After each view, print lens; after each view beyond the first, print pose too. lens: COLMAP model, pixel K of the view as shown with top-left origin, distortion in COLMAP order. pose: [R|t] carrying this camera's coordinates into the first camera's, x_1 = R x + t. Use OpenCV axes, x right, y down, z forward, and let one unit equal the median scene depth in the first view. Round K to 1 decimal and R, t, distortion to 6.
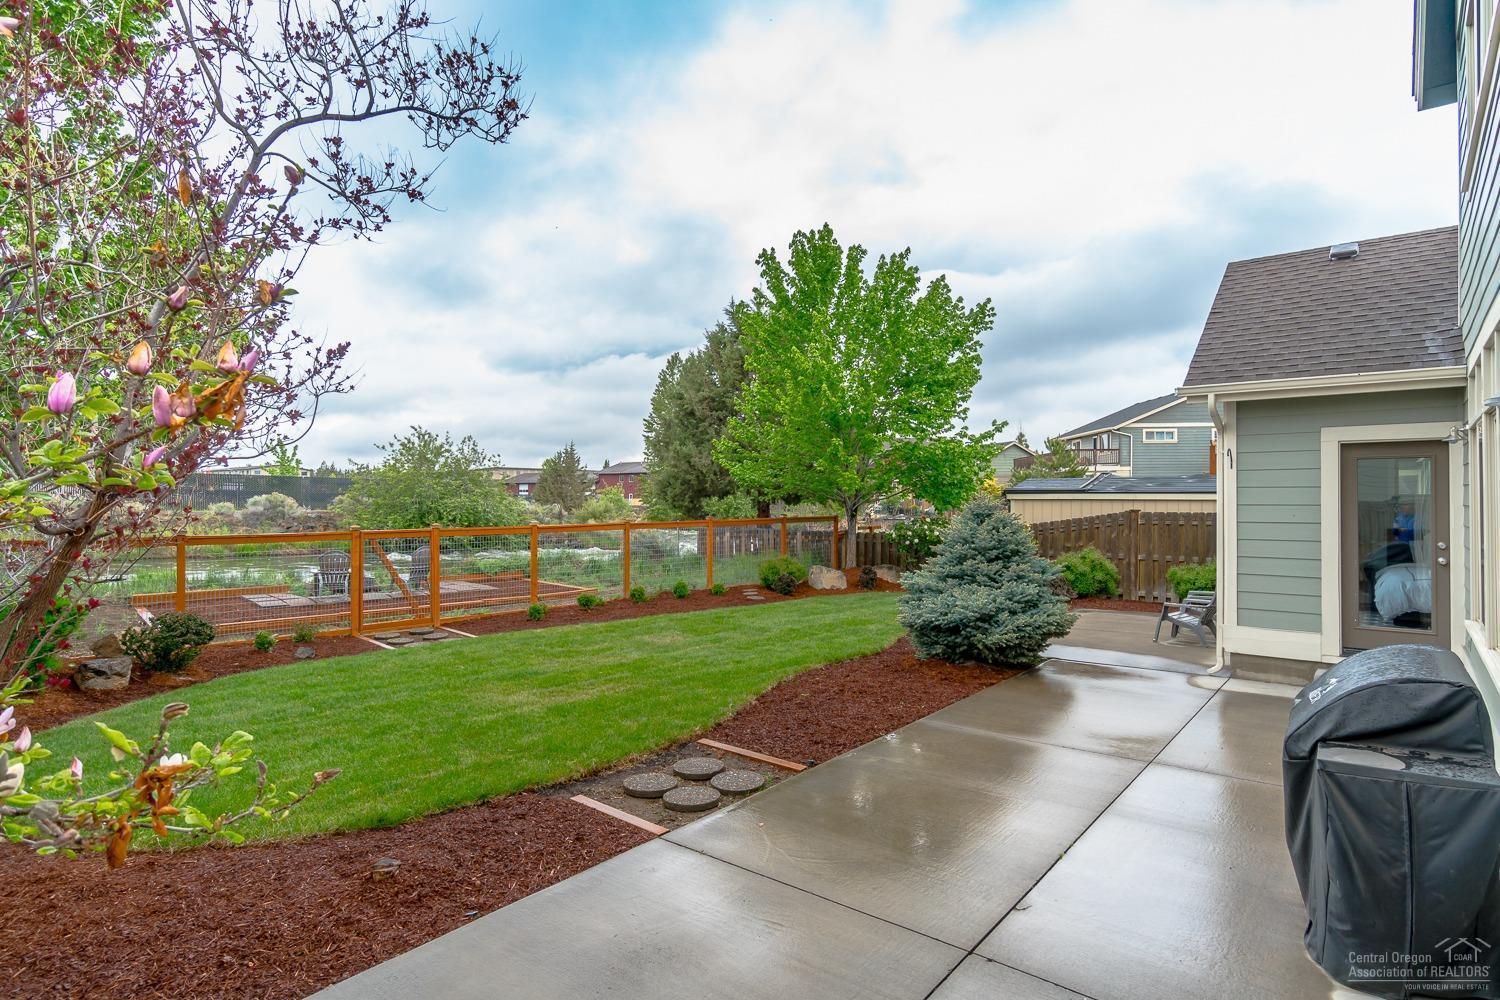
lens RADIAL K [[790.8, 0, 760.0], [0, 790.8, 497.5], [0, 0, 1]] dist [-0.002045, -0.000297]
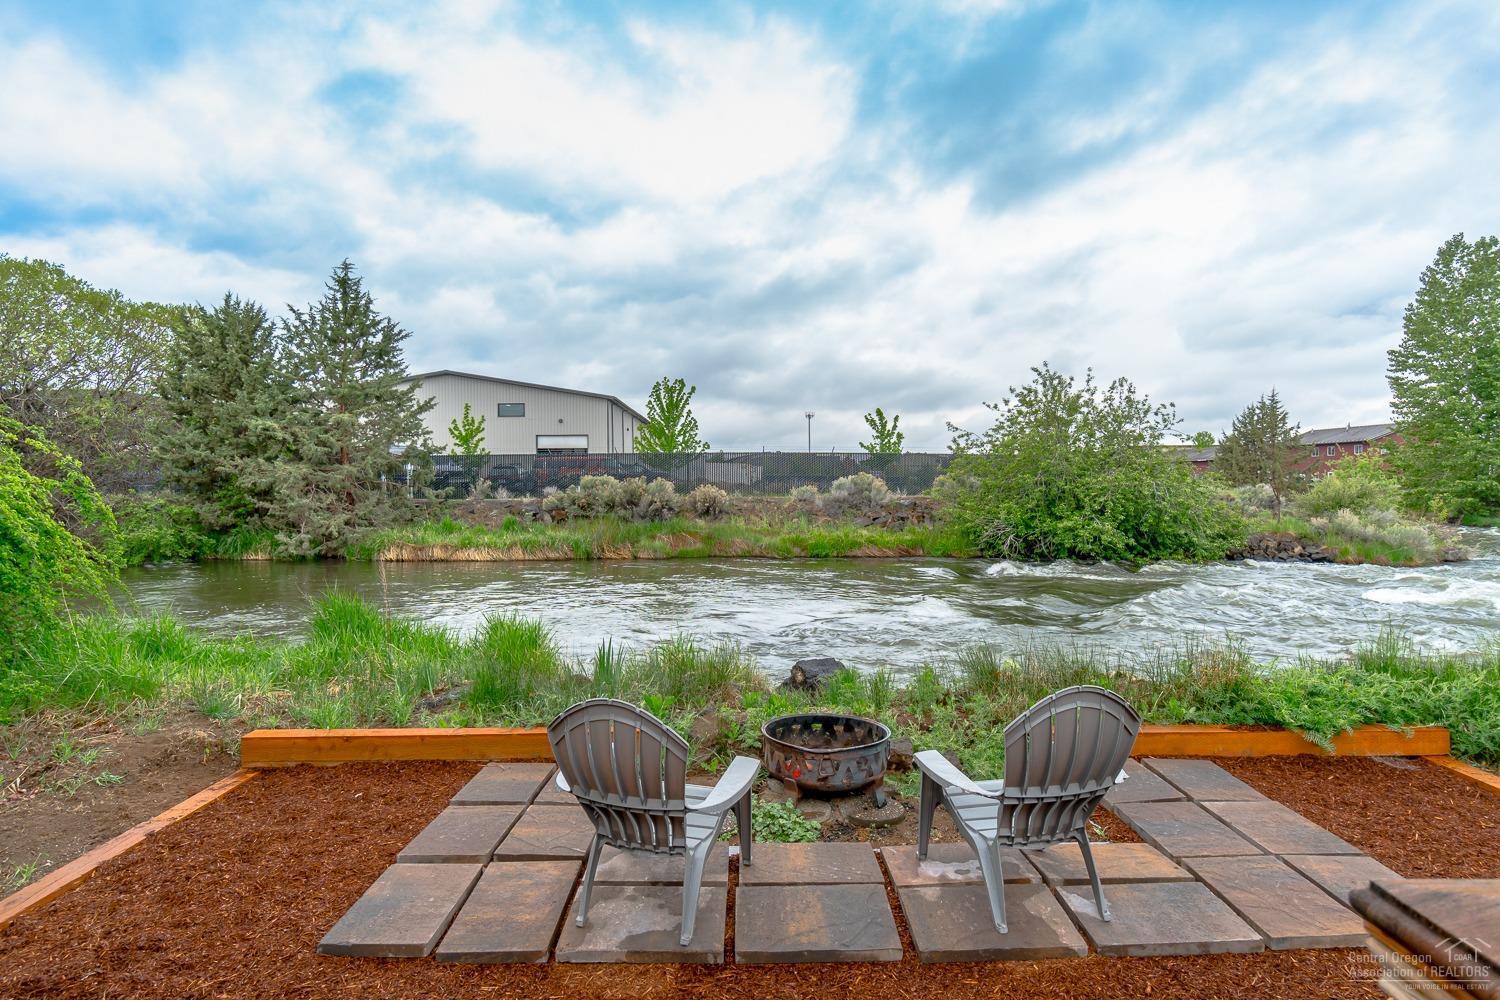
lens RADIAL K [[790.8, 0, 760.0], [0, 790.8, 497.5], [0, 0, 1]] dist [-0.002045, -0.000297]
pose [[0.730318, -0.001752, -0.683105, -0.149655], [0.013722, 0.999833, 0.012106, 0.006920], [0.682969, -0.018214, 0.730220, 0.343707]]
